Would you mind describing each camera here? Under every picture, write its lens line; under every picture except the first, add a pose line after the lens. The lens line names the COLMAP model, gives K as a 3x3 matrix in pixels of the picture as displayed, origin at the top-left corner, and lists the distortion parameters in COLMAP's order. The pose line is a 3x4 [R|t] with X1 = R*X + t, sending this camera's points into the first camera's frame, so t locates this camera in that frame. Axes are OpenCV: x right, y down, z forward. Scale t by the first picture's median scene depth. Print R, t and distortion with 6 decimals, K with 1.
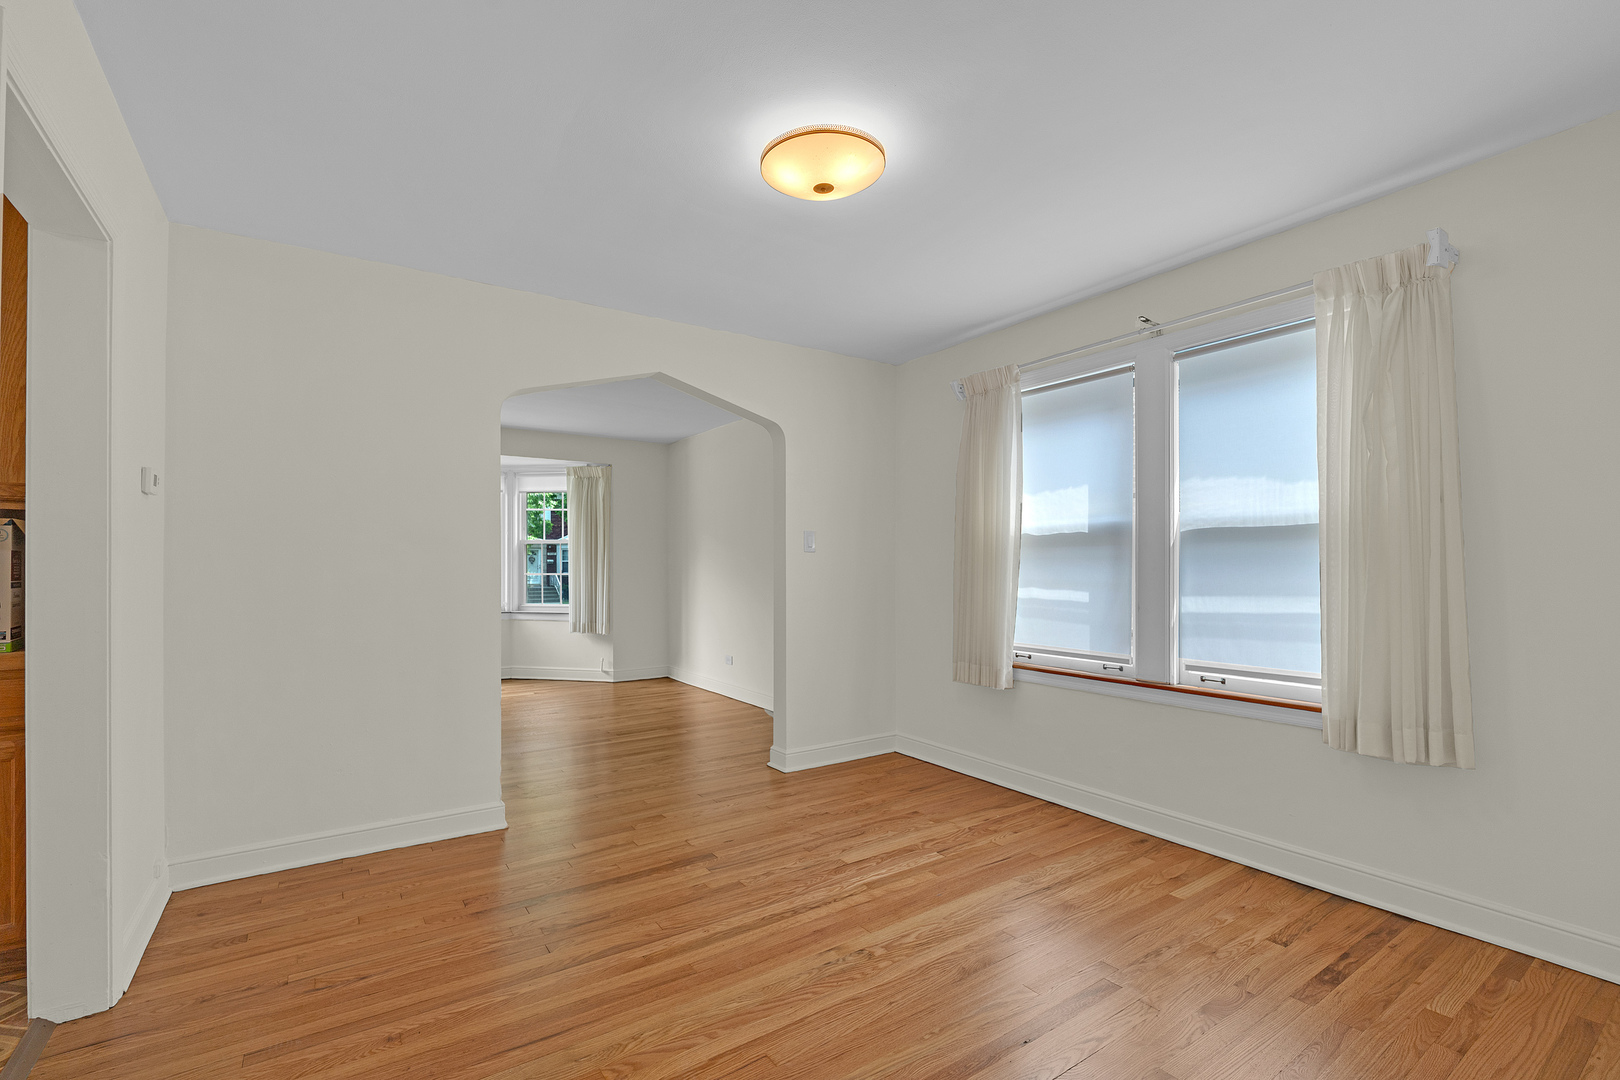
lens RADIAL K [[704.9, 0, 778.9], [0, 704.9, 561.8], [0, 0, 1]] dist [-0.000254, -0.000085]
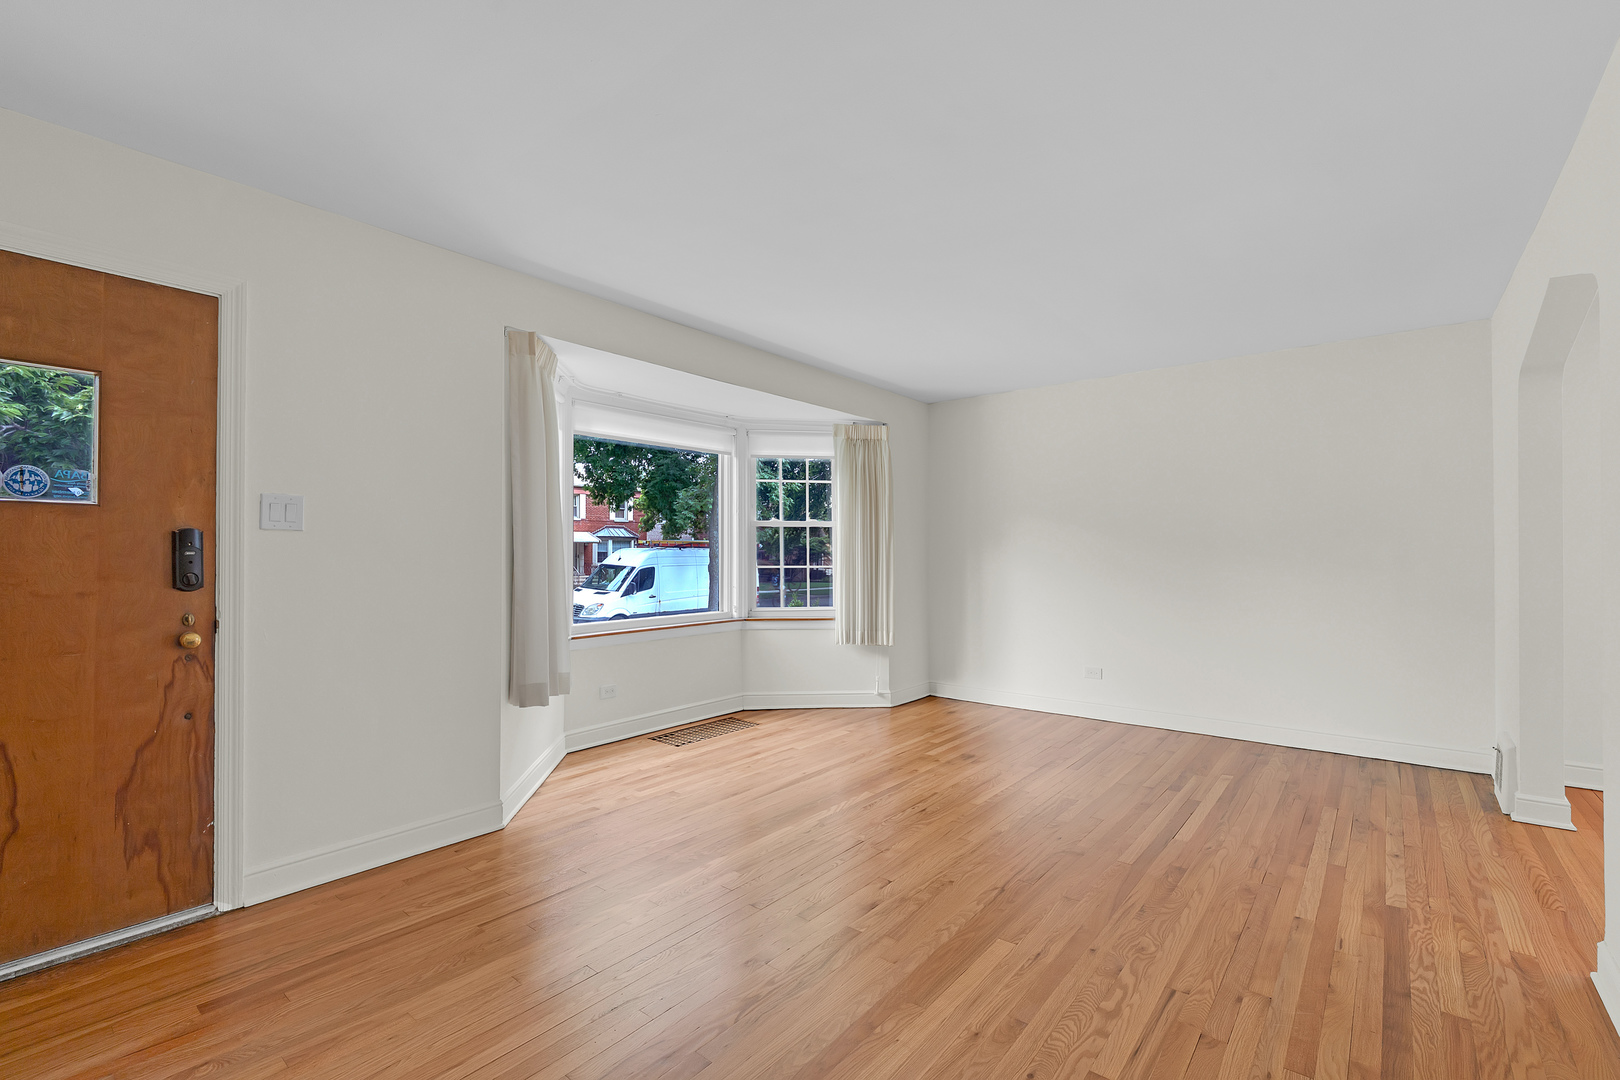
lens RADIAL K [[707.6, 0, 805.1], [0, 707.6, 546.4], [0, 0, 1]] dist [-0.000658, -0.000416]
pose [[0.956696, 0.002100, 0.291080, -0.548722], [0.000434, 0.999963, -0.008638, 0.002005], [-0.291088, 0.008391, 0.956660, 0.287010]]
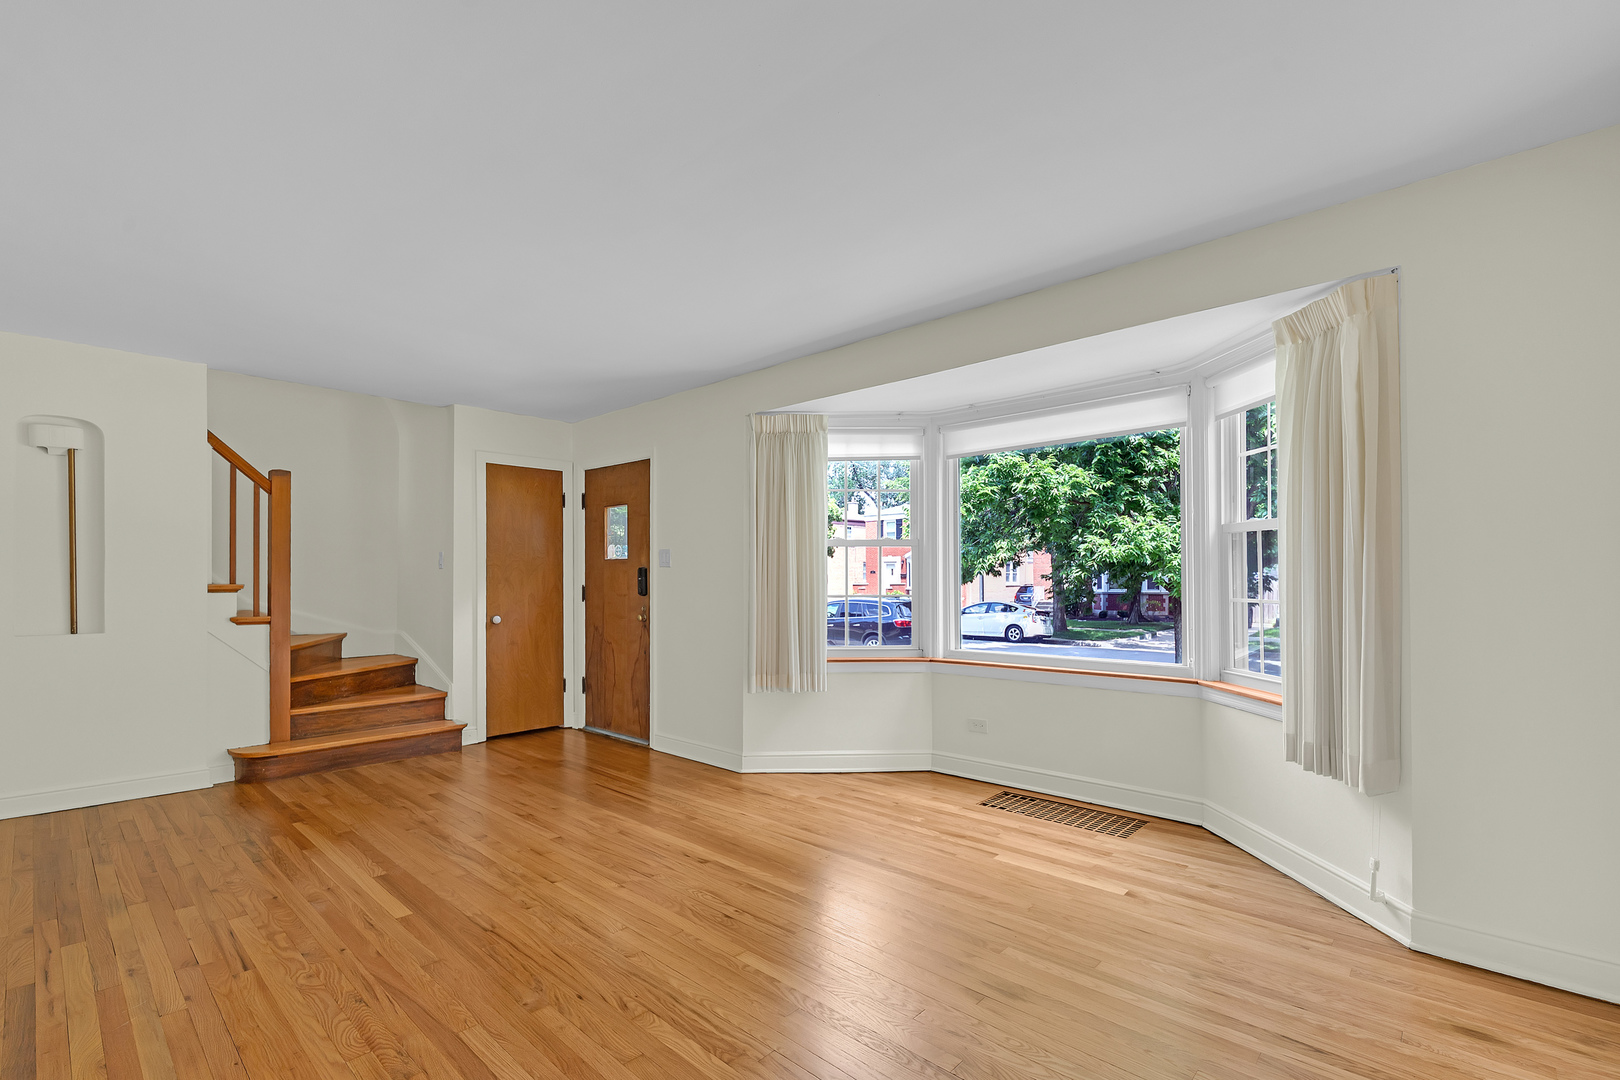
lens RADIAL K [[716.9, 0, 804.6], [0, 716.9, 568.3], [0, 0, 1]] dist [-0.002399, -0.000767]
pose [[0.241136, -0.016723, -0.970347, 0.013495], [0.004616, 0.999860, -0.016085, 0.004485], [0.970480, -0.000600, 0.241179, 0.658542]]
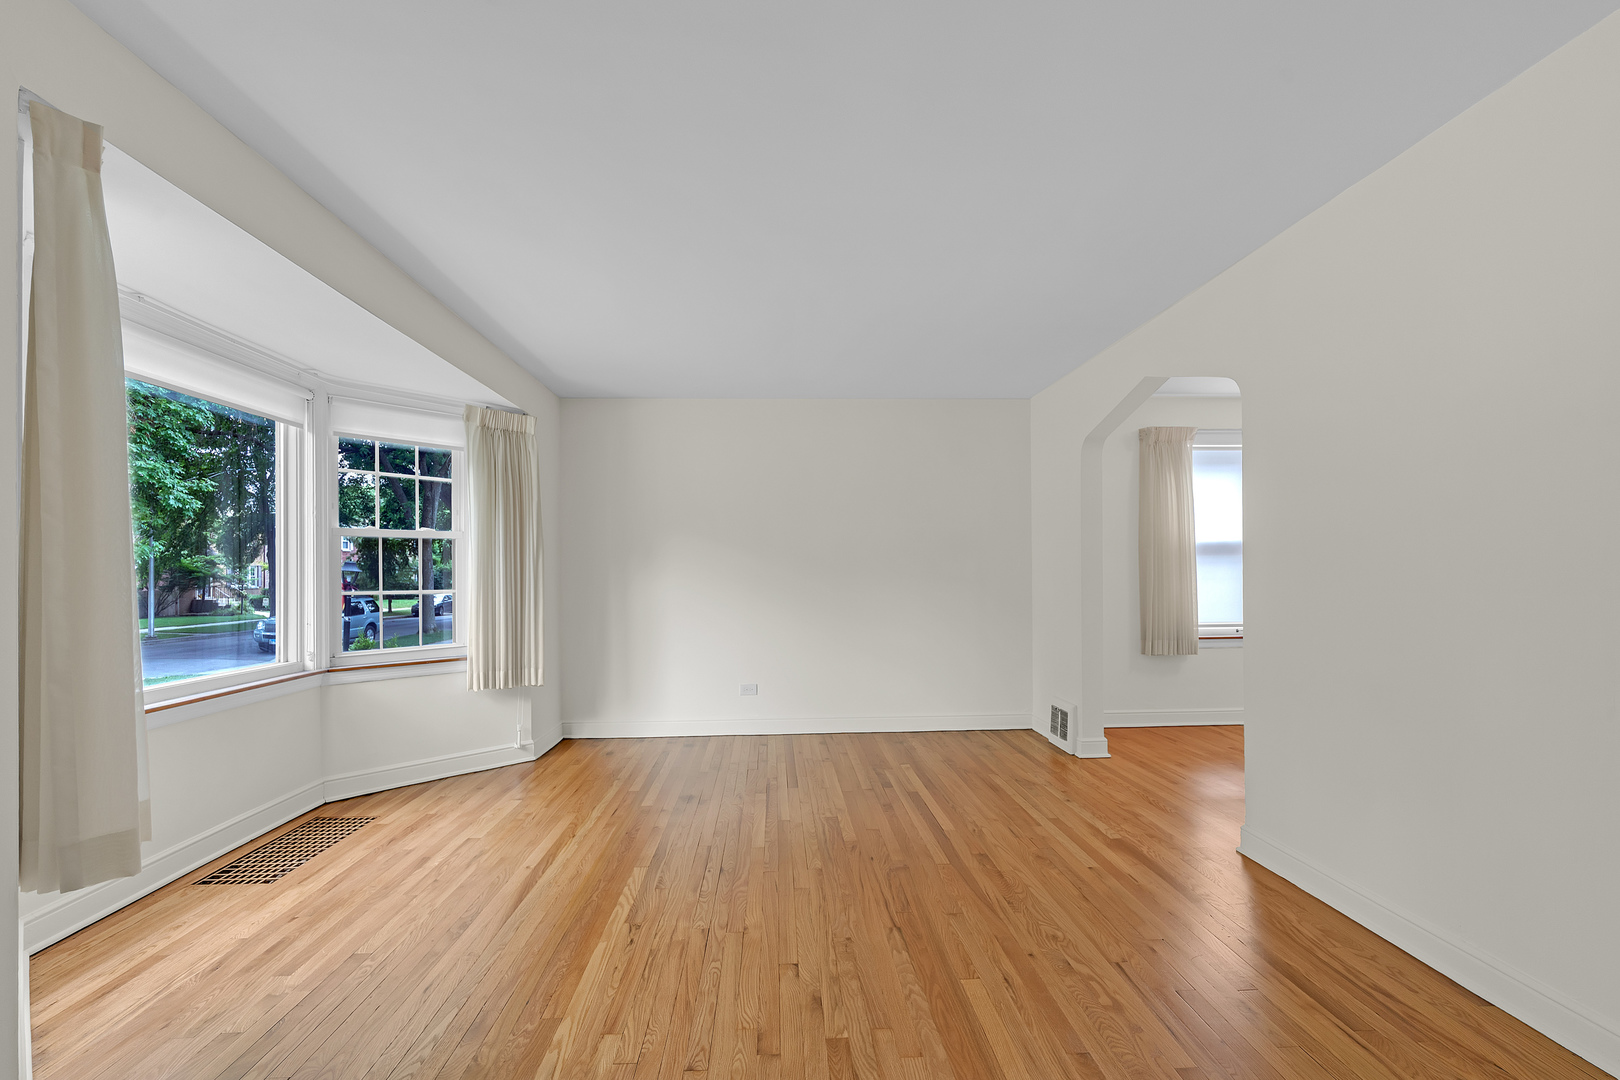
lens RADIAL K [[716.9, 0, 804.6], [0, 716.9, 568.3], [0, 0, 1]] dist [-0.002399, -0.000767]
pose [[0.515876, -0.000104, 0.856663, -0.659137], [0.007647, 0.999961, -0.004483, 0.003711], [-0.856629, 0.008864, 0.515856, 0.459409]]
